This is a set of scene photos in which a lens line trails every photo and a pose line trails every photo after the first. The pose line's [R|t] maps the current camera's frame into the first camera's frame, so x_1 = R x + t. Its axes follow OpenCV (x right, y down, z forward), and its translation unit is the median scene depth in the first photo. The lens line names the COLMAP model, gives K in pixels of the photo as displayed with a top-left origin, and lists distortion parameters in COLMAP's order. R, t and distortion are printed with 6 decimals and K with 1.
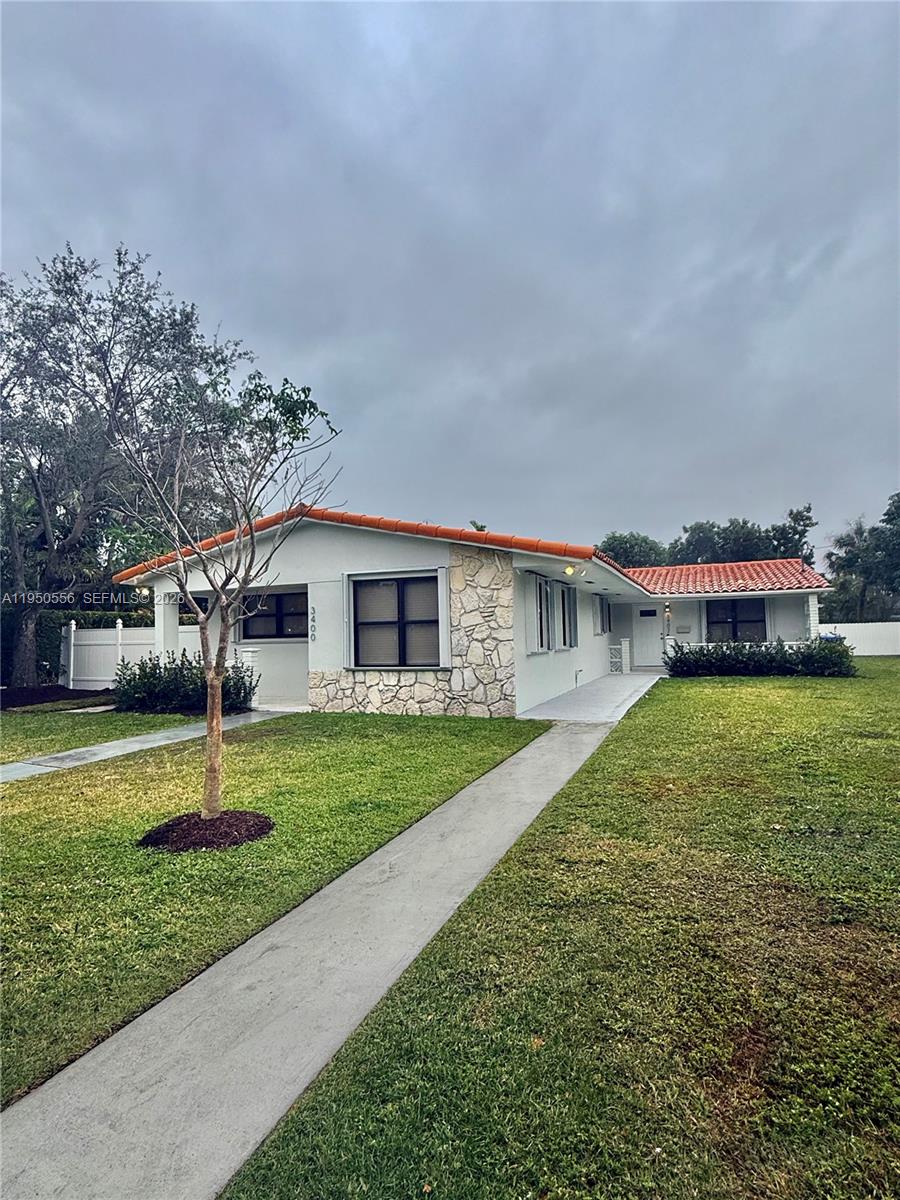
lens RADIAL K [[653.3, 0, 443.0], [0, 653.3, 594.6], [0, 0, 1]] dist [0.001818, 0.000450]
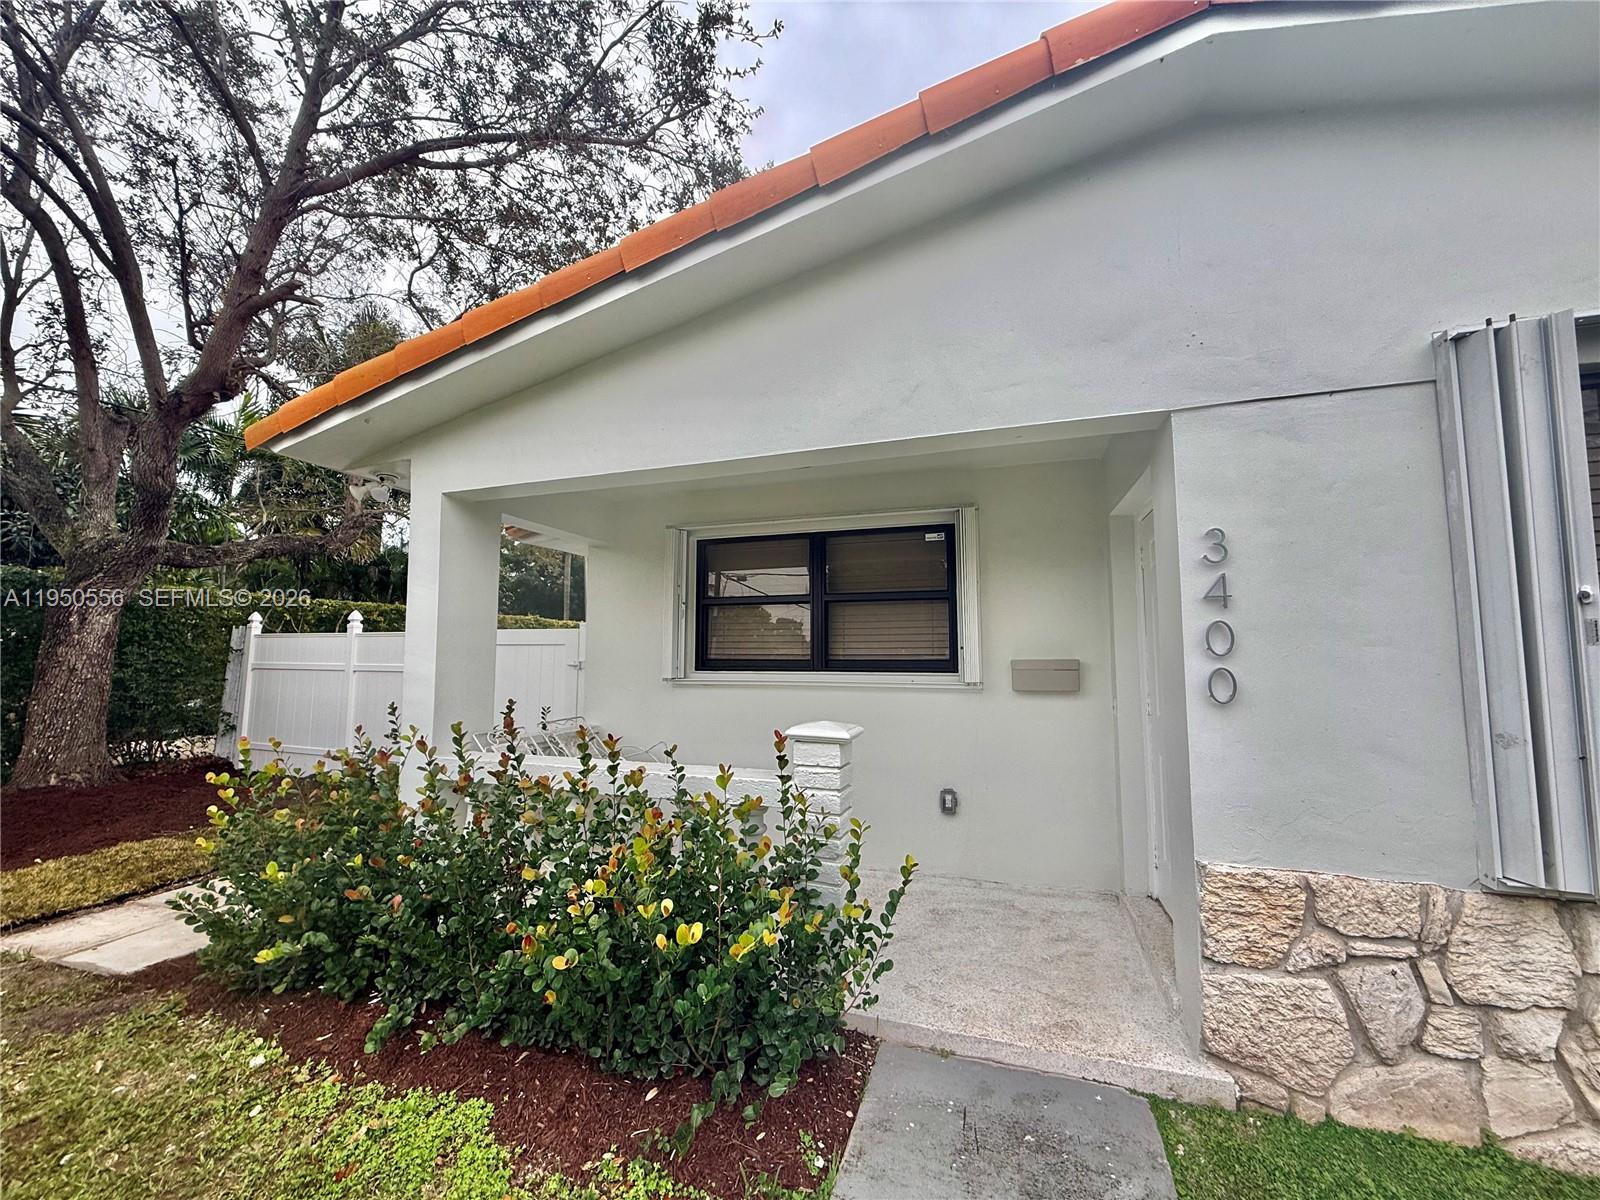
lens RADIAL K [[635.8, 0, 792.5], [0, 635.8, 599.7], [0, 0, 1]] dist [-0.000058, 0.000127]
pose [[0.998309, 0.027443, 0.051252, -0.315325], [-0.026151, 0.999327, -0.025706, 0.045449], [-0.051922, 0.024322, 0.998355, 0.778201]]
